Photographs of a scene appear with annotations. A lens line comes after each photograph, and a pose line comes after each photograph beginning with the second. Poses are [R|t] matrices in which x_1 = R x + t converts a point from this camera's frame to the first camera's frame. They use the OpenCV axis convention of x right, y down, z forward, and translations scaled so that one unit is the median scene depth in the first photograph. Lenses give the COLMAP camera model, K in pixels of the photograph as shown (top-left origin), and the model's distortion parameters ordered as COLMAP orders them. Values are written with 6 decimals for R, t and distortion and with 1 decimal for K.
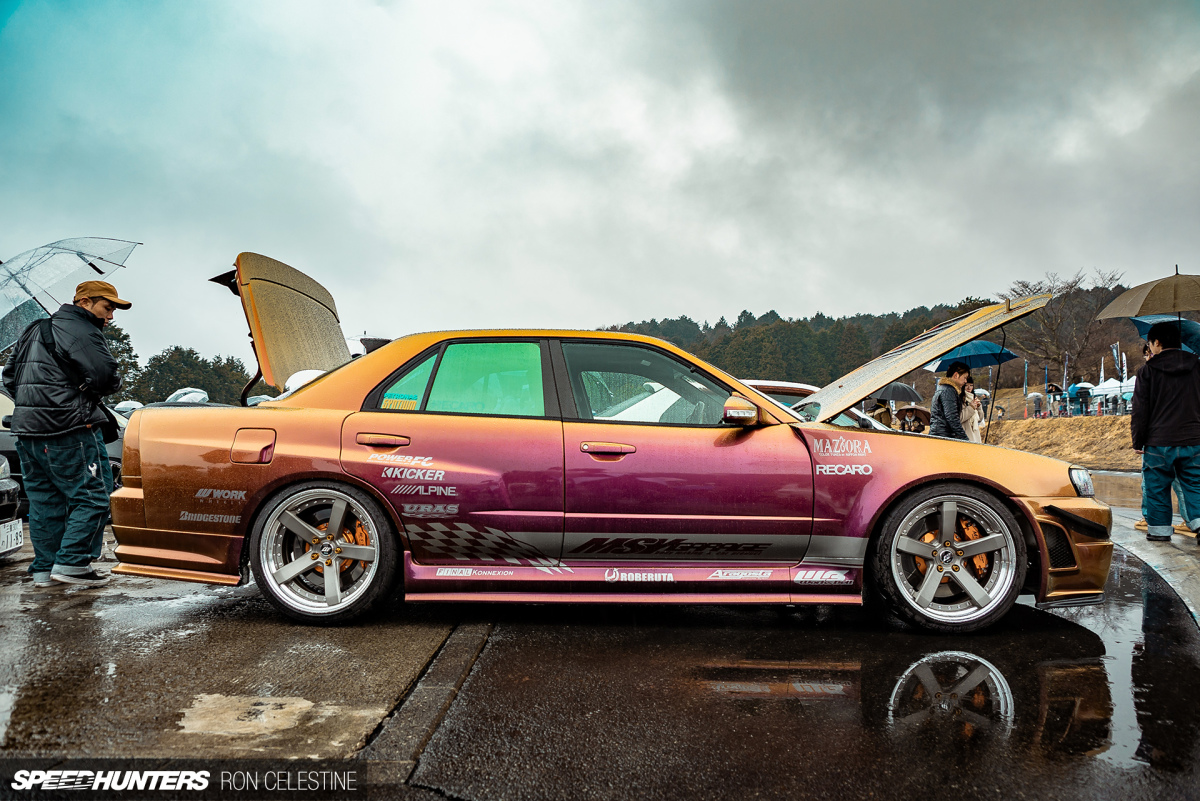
lens RADIAL K [[825.4, 0, 592.8], [0, 825.4, 408.4], [0, 0, 1]] dist [-0.032226, 0.003735]
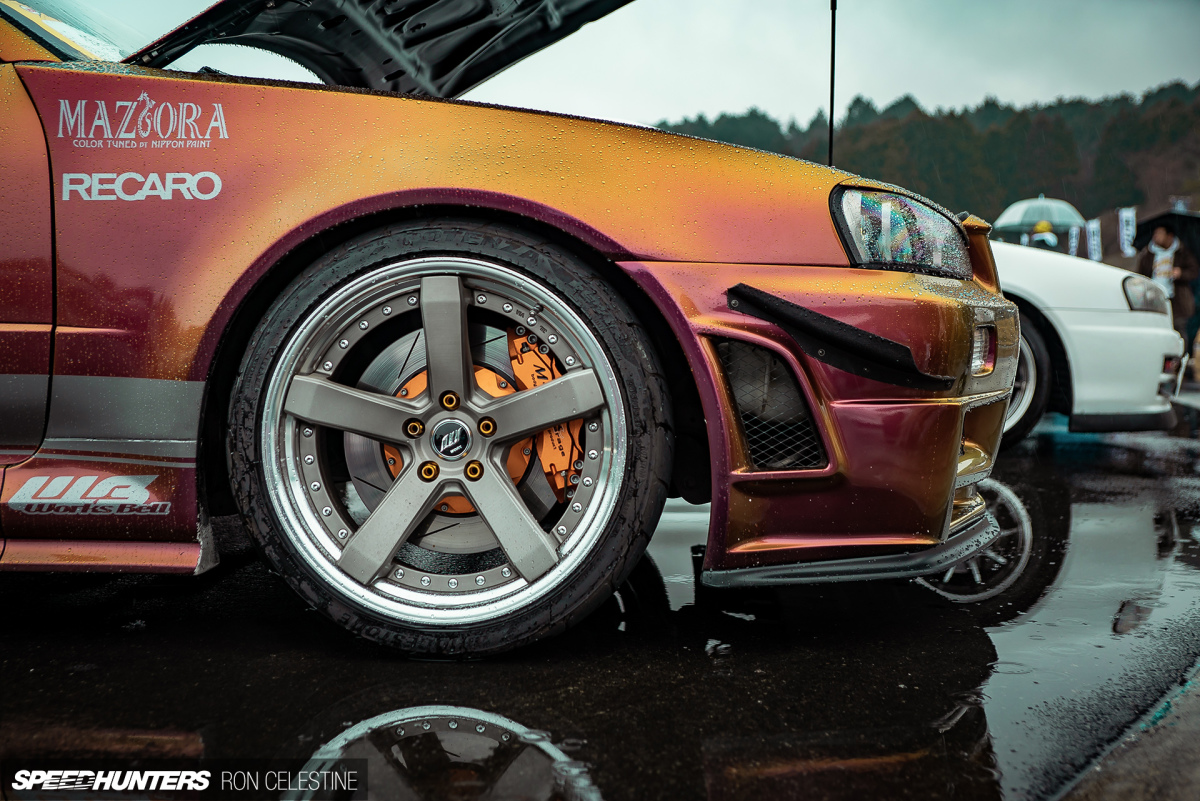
lens RADIAL K [[1338.7, 0, 598.5], [0, 1338.7, 396.7], [0, 0, 1]] dist [0.014687, 0.000000]
pose [[0.998454, -0.002889, -0.055510, 0.530259], [0.007398, 0.996671, 0.081193, 0.118647], [0.055091, -0.081479, 0.995151, 0.442554]]
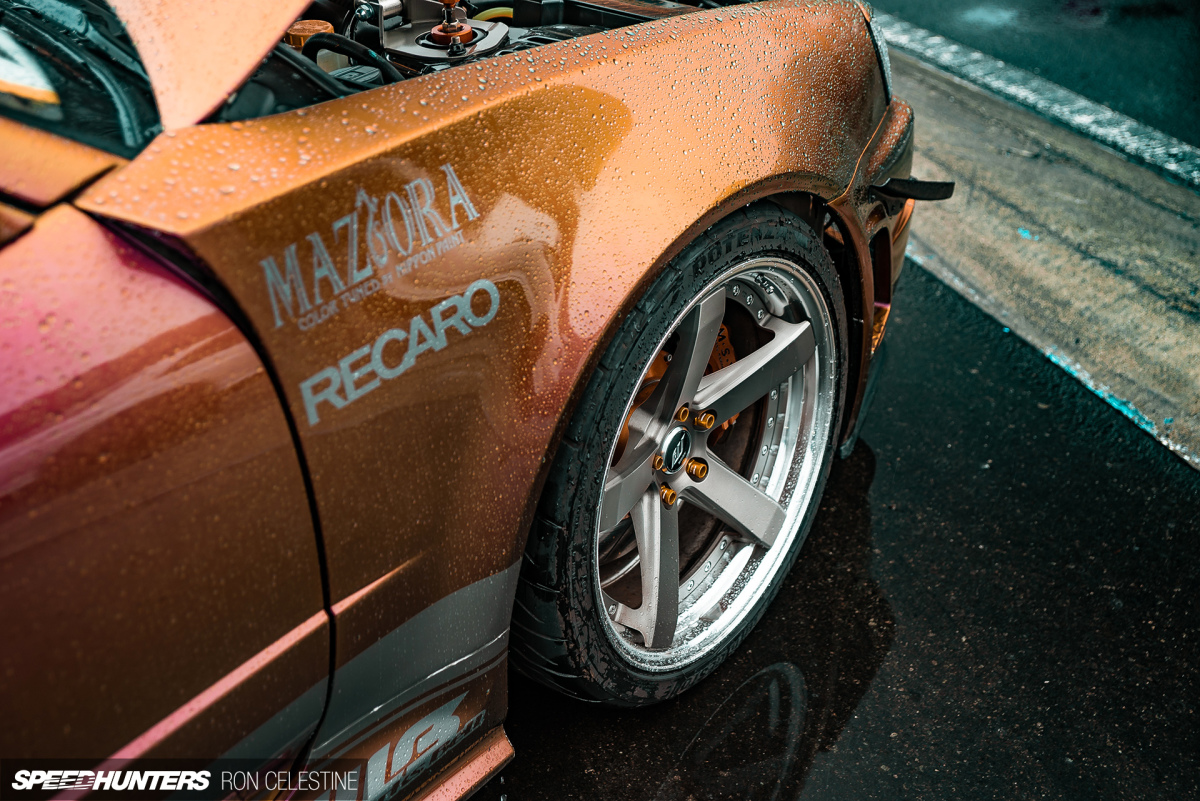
lens RADIAL K [[1338.7, 0, 600.7], [0, 1338.7, 401.1], [0, 0, 1]] dist [0.014687, 0.000000]
pose [[0.623141, -0.436744, 0.648807, 0.112394], [0.002570, 0.830699, 0.556716, -0.101017], [-0.782105, -0.345245, 0.518765, 0.785745]]
